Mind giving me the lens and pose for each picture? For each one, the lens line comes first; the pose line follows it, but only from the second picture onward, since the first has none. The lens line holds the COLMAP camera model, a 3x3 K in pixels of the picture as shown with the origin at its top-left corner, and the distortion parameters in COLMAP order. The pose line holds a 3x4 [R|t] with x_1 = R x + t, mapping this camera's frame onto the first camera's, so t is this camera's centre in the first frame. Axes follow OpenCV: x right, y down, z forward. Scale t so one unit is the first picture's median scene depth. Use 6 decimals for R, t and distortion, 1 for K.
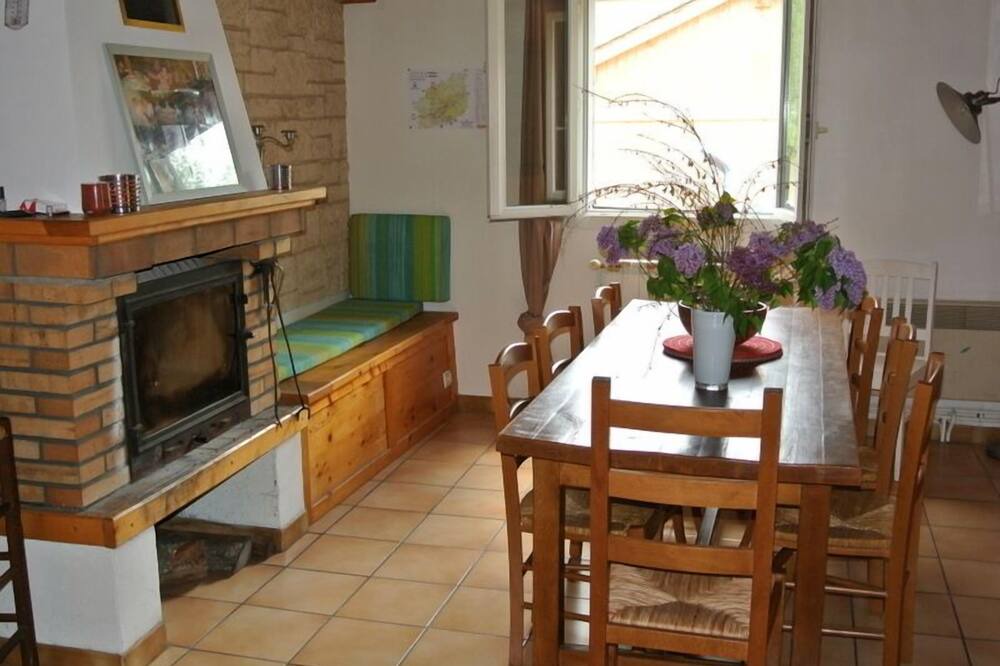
lens RADIAL K [[1081.0, 0, 515.9], [0, 1081.0, 335.0], [0, 0, 1]] dist [-0.077613, -0.011557]
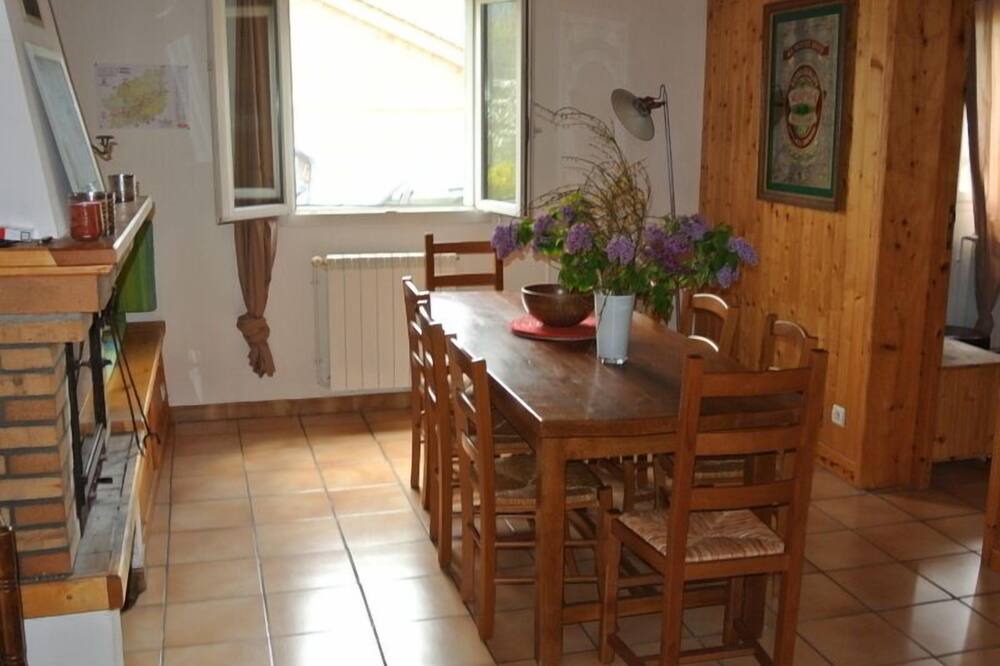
lens RADIAL K [[1081.0, 0, 515.9], [0, 1081.0, 335.0], [0, 0, 1]] dist [-0.077613, -0.011557]
pose [[0.858644, -0.093033, 0.504058, -0.291663], [0.085385, 0.995611, 0.038308, -0.019985], [-0.505410, 0.010146, 0.862820, 0.030364]]
